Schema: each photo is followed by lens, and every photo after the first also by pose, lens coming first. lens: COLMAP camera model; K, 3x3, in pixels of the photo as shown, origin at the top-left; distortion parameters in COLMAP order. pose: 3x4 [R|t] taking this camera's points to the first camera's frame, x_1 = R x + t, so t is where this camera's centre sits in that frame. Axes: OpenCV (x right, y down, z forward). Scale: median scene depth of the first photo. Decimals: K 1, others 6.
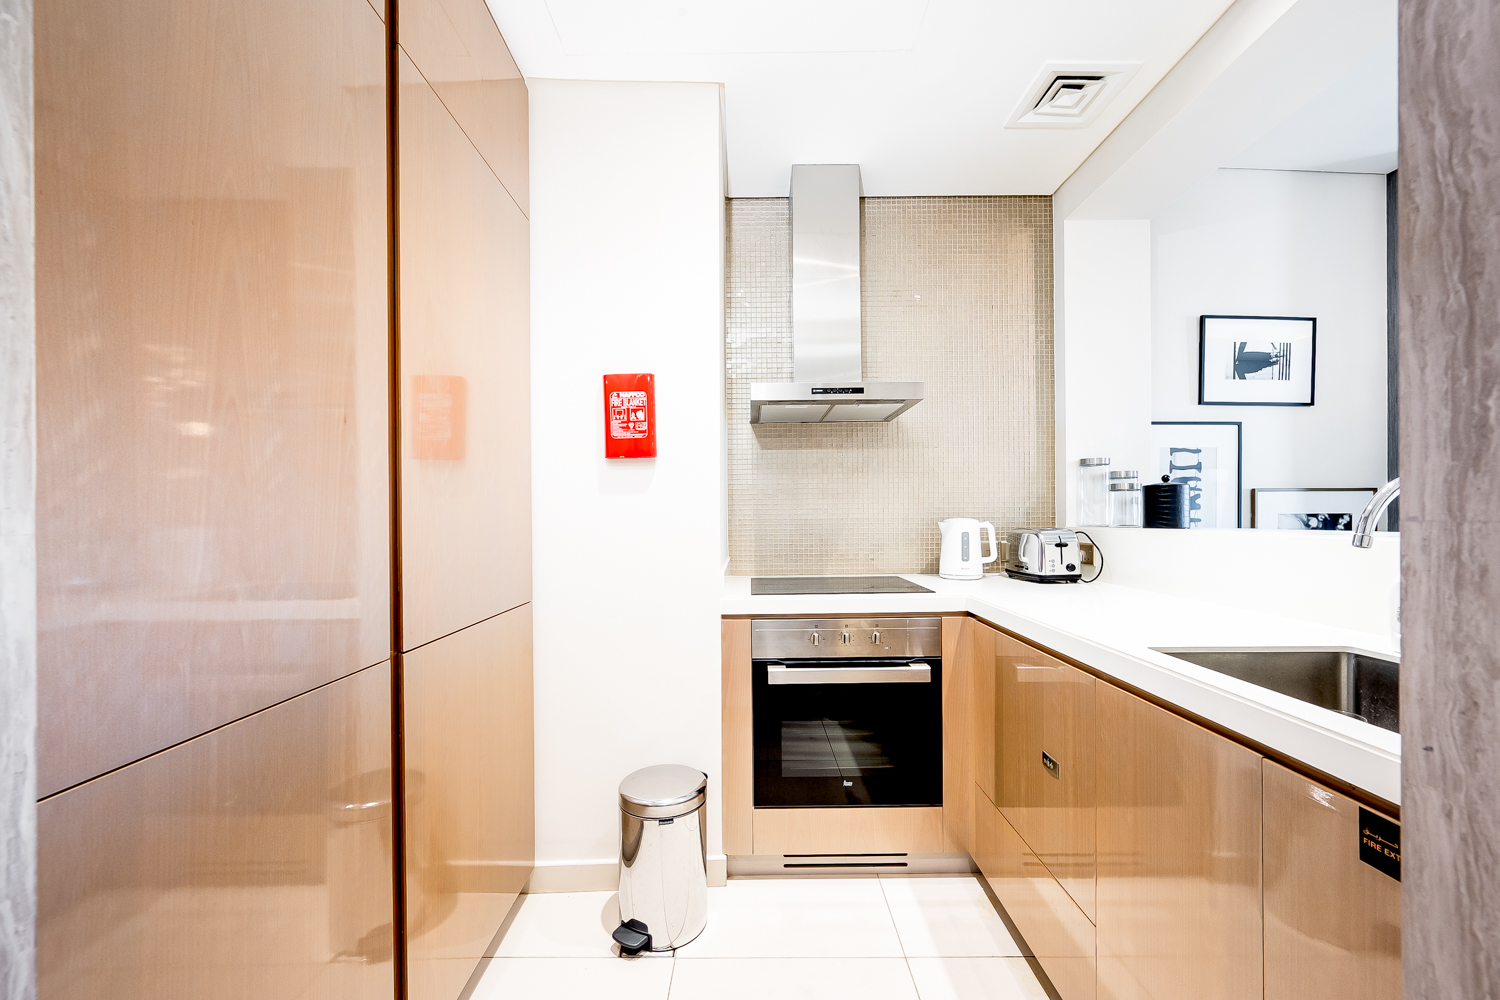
lens RADIAL K [[602.9, 0, 749.5], [0, 602.9, 525.9], [0, 0, 1]] dist [-0.001392, -0.000188]
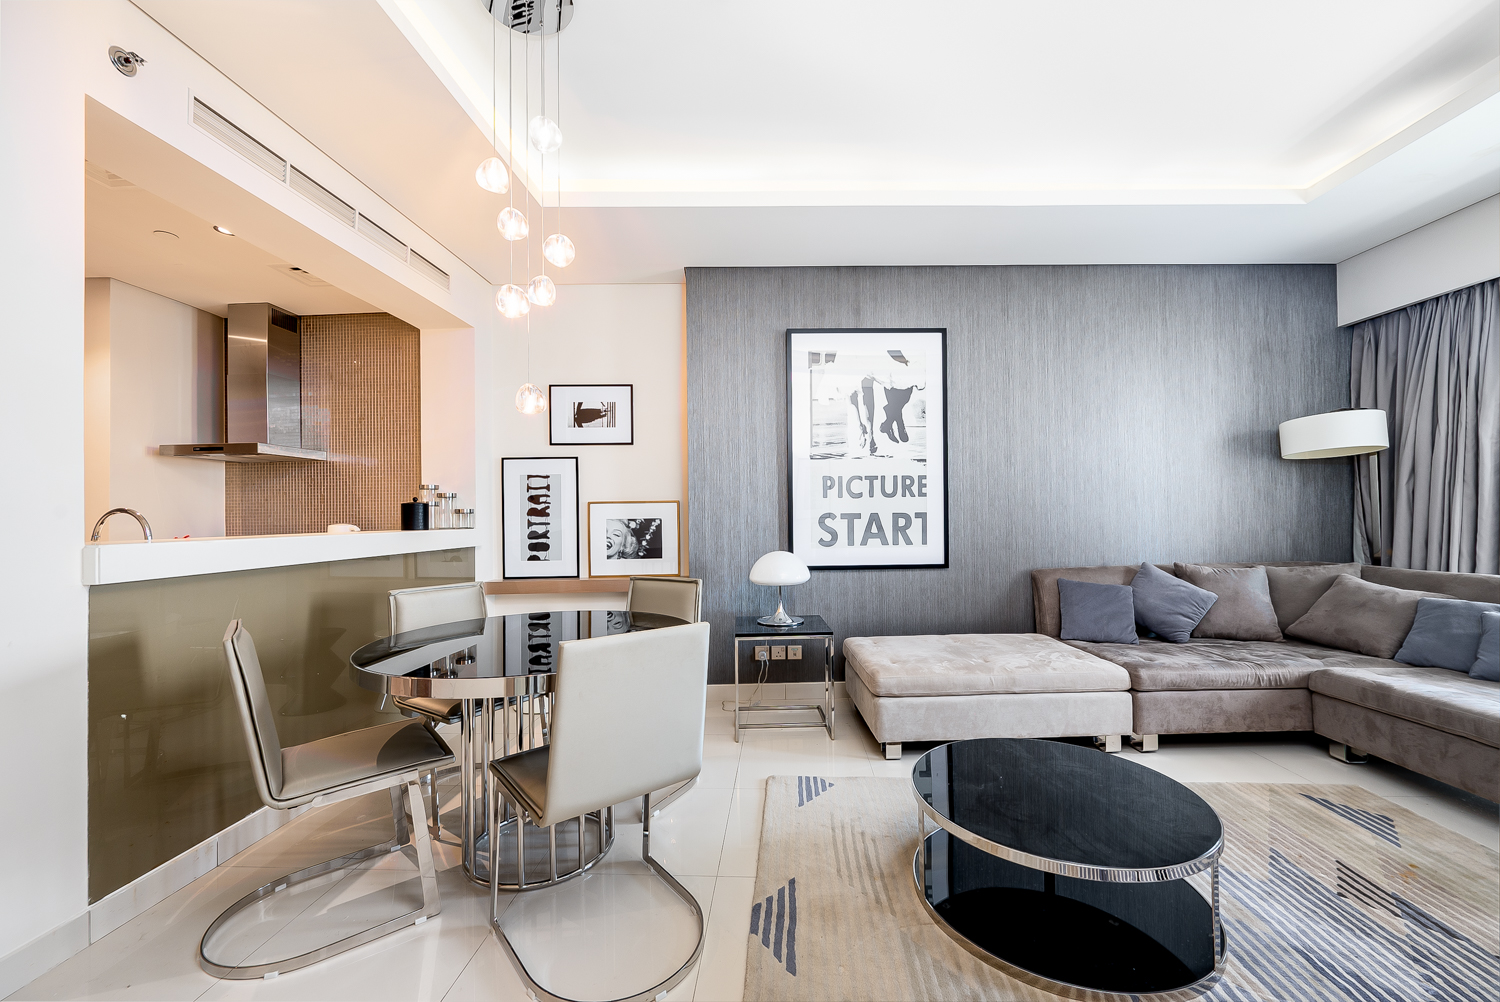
lens RADIAL K [[602.9, 0, 746.4], [0, 602.9, 532.6], [0, 0, 1]] dist [-0.001392, -0.000188]
pose [[0.997842, -0.003974, -0.065534, 1.319082], [0.004796, 0.999912, 0.012389, -0.003770], [0.065479, -0.012677, 0.997773, -0.441483]]
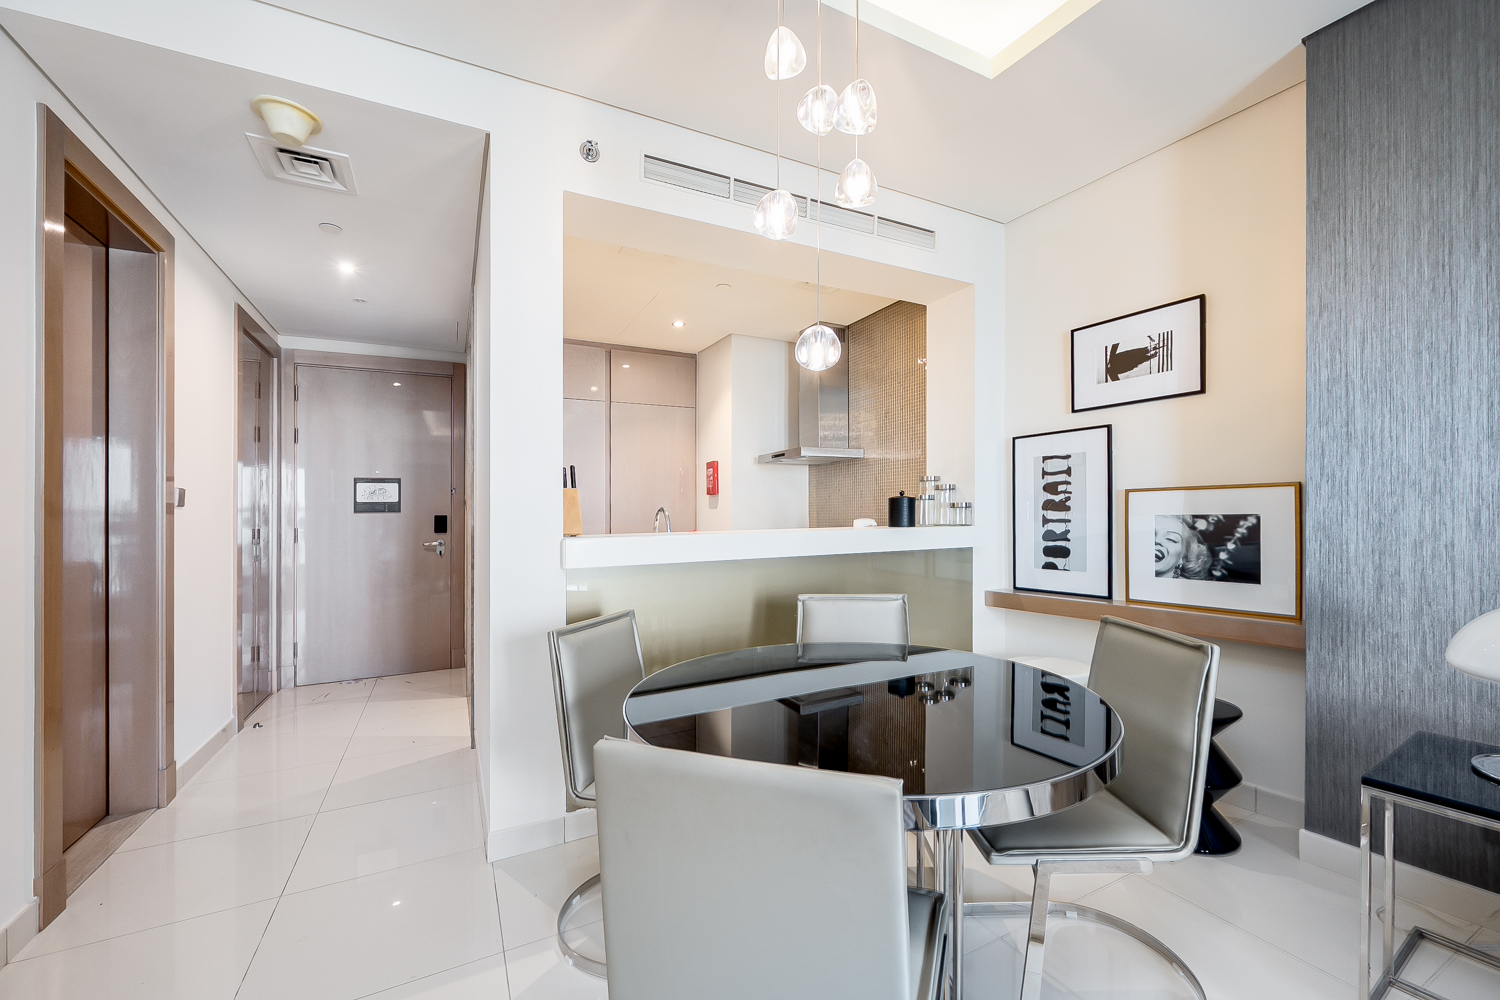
lens RADIAL K [[602.9, 0, 757.5], [0, 602.9, 515.1], [0, 0, 1]] dist [-0.001392, -0.000188]
pose [[0.458198, 0.000512, -0.888850, 1.439867], [-0.002807, 0.999996, -0.000871, -0.017170], [0.888846, 0.002894, 0.458198, 0.010738]]
